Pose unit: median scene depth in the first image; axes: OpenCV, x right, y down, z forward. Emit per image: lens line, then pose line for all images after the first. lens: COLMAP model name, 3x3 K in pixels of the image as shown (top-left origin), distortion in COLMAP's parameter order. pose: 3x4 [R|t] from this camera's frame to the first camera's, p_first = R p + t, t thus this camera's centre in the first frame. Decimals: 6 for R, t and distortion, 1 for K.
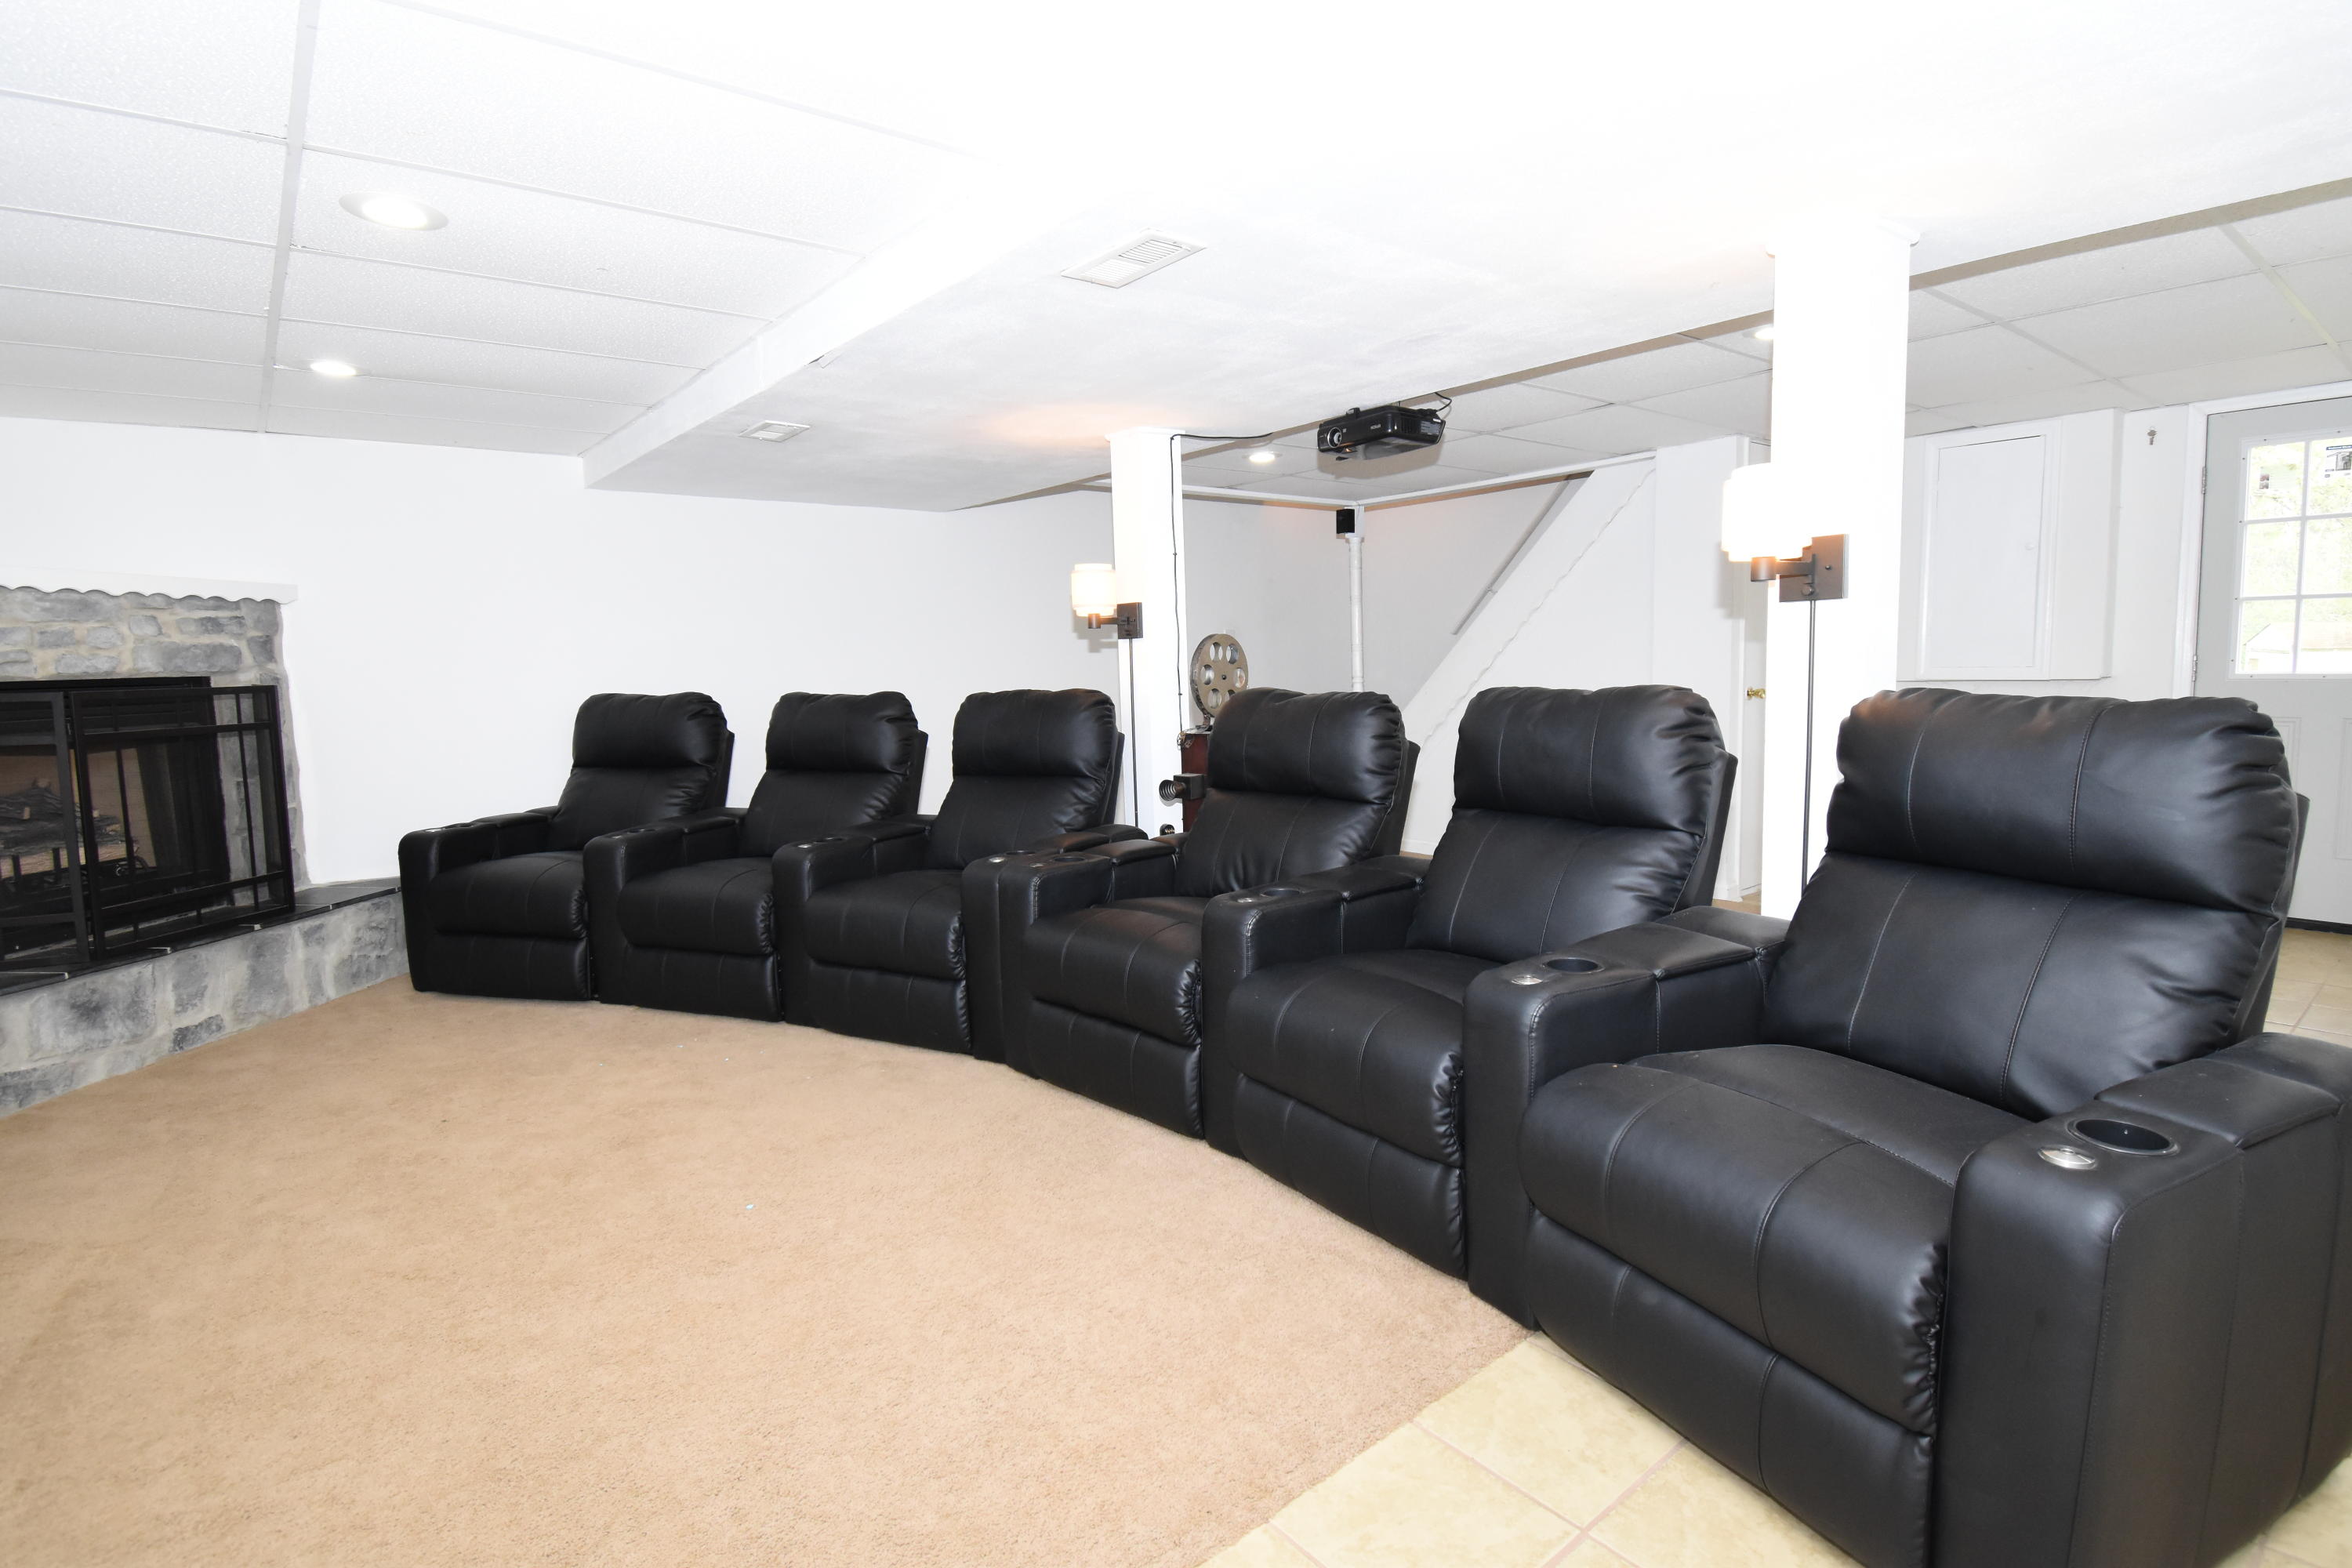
lens RADIAL K [[1164.5, 0, 1176.0], [0, 1164.5, 784.0], [0, 0, 1]] dist [0.017325, -0.022985]
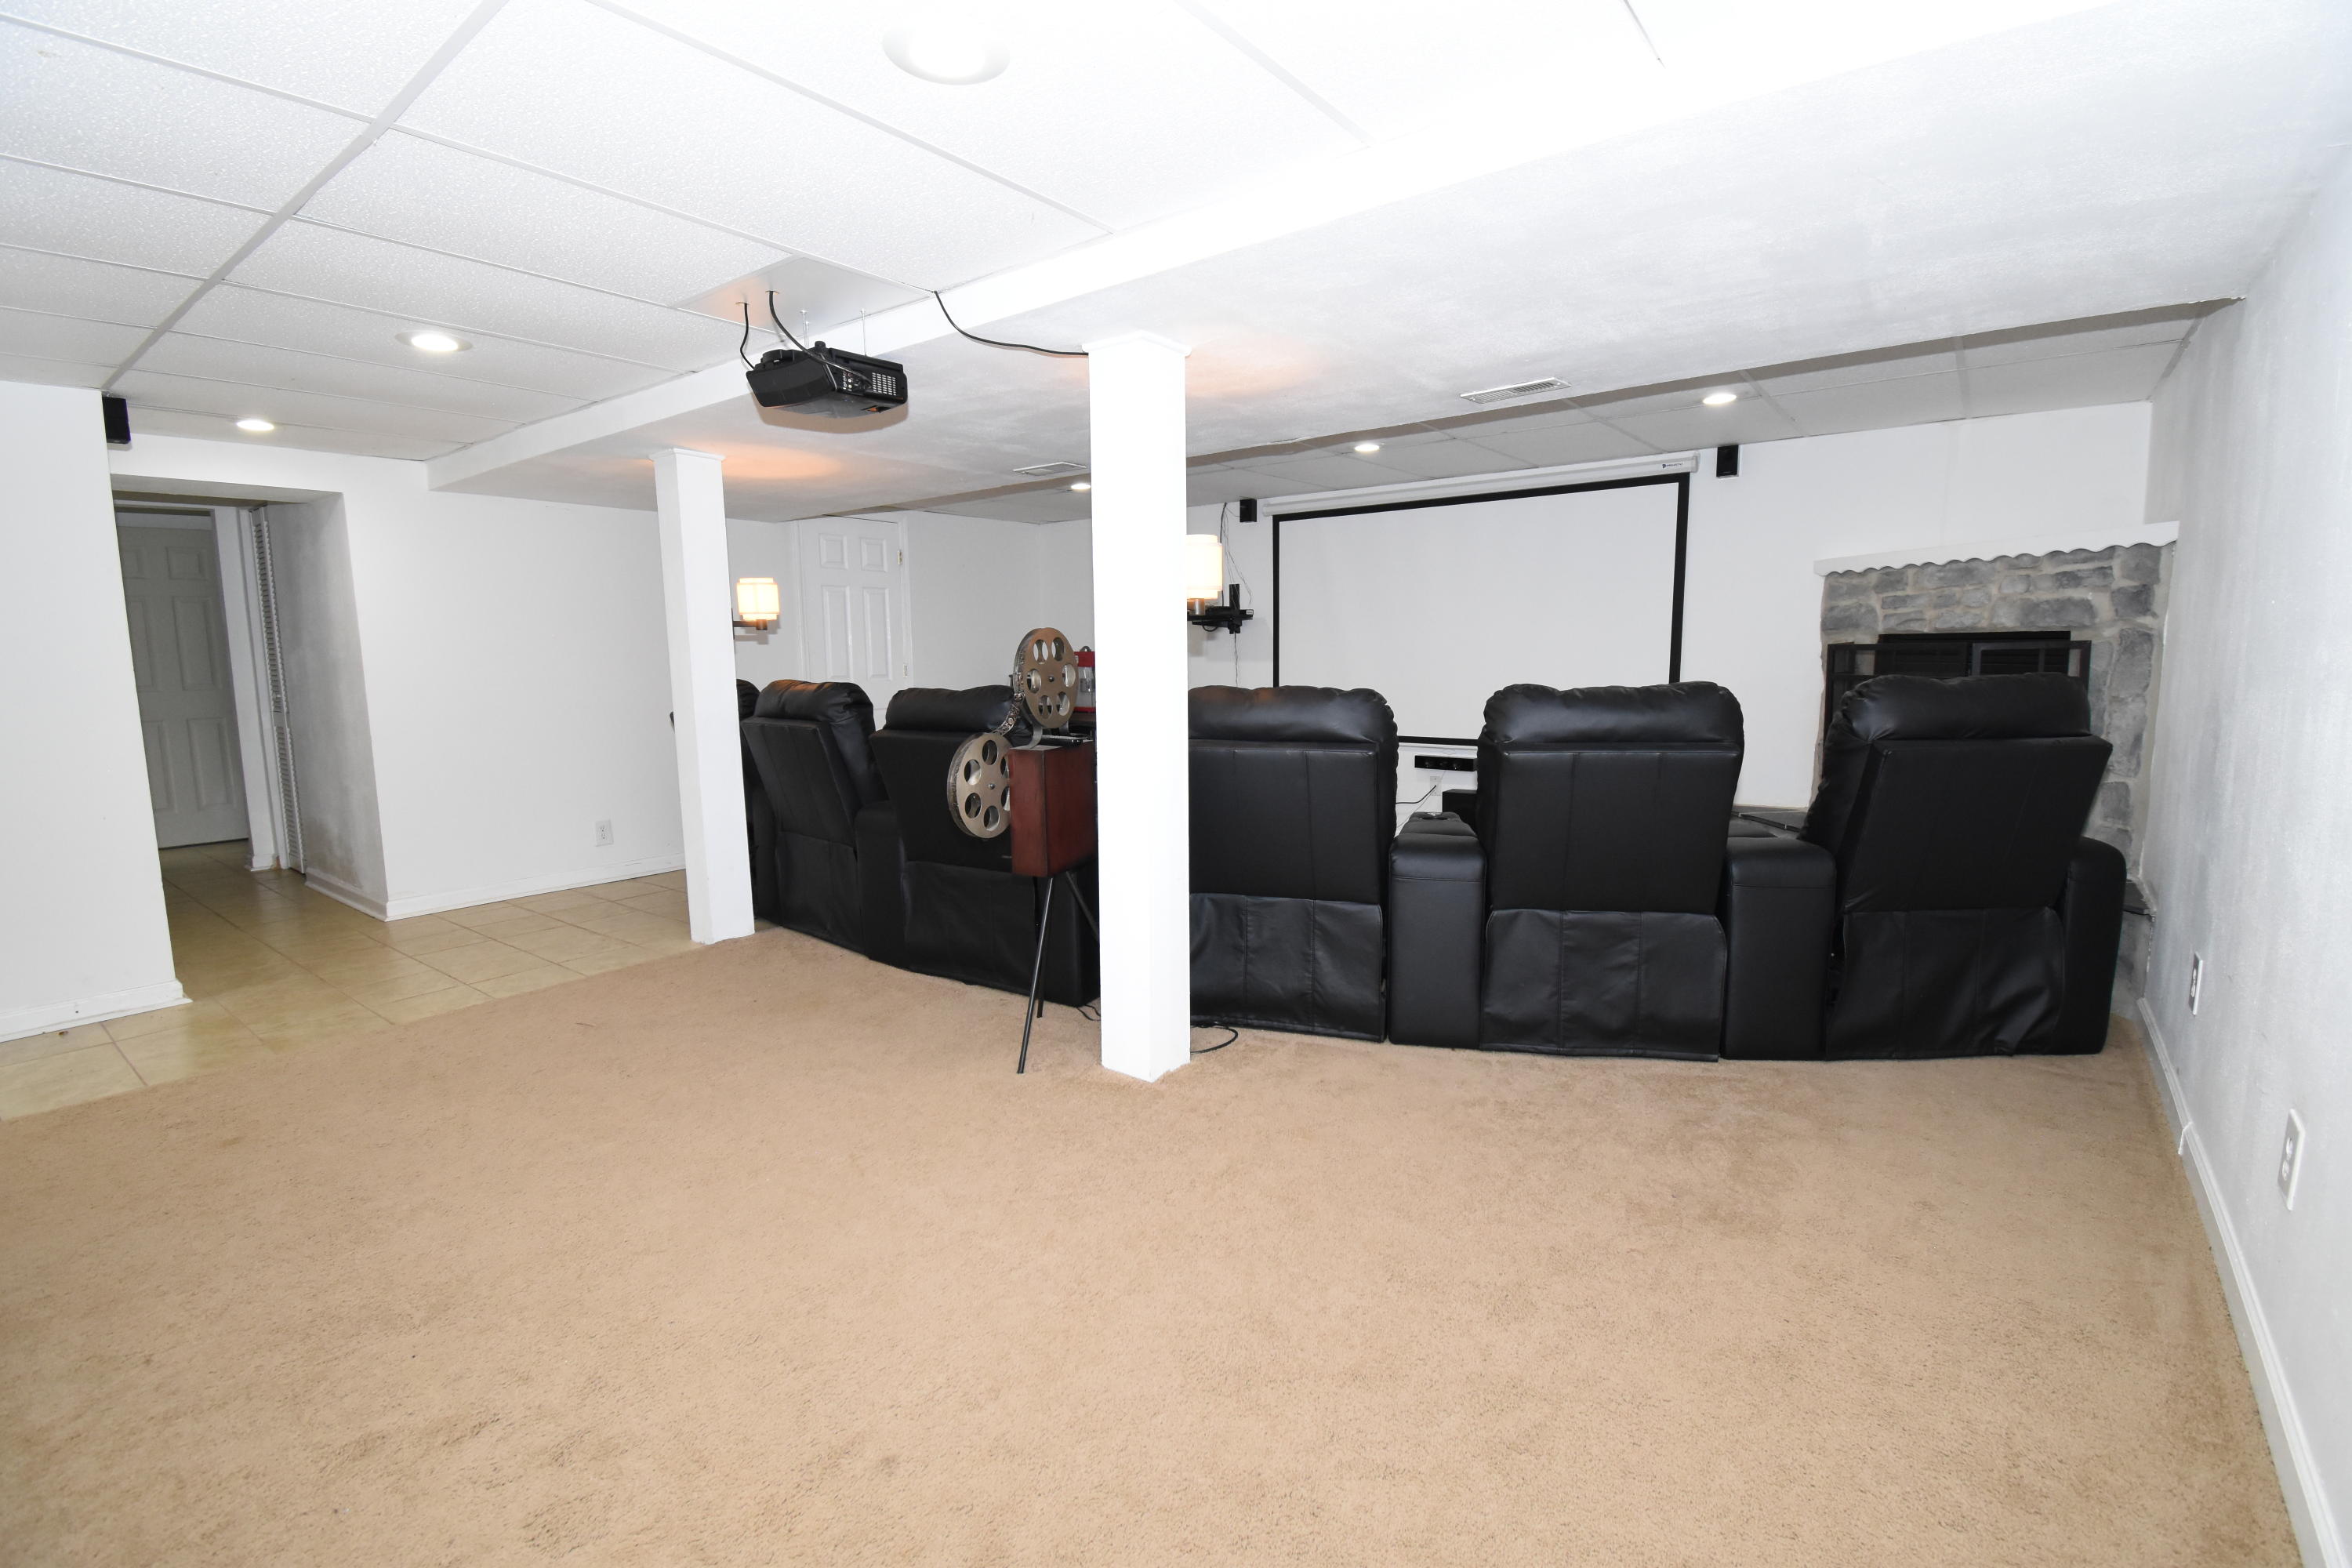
lens RADIAL K [[1040.6, 0, 1184.4], [0, 1040.6, 780.6], [0, 0, 1]] dist [0.021980, -0.025417]
pose [[-0.972348, 0.069664, -0.222903, 0.112537], [0.015668, 0.971781, 0.235364, -0.195977], [0.233010, 0.225363, -0.946001, 1.750761]]
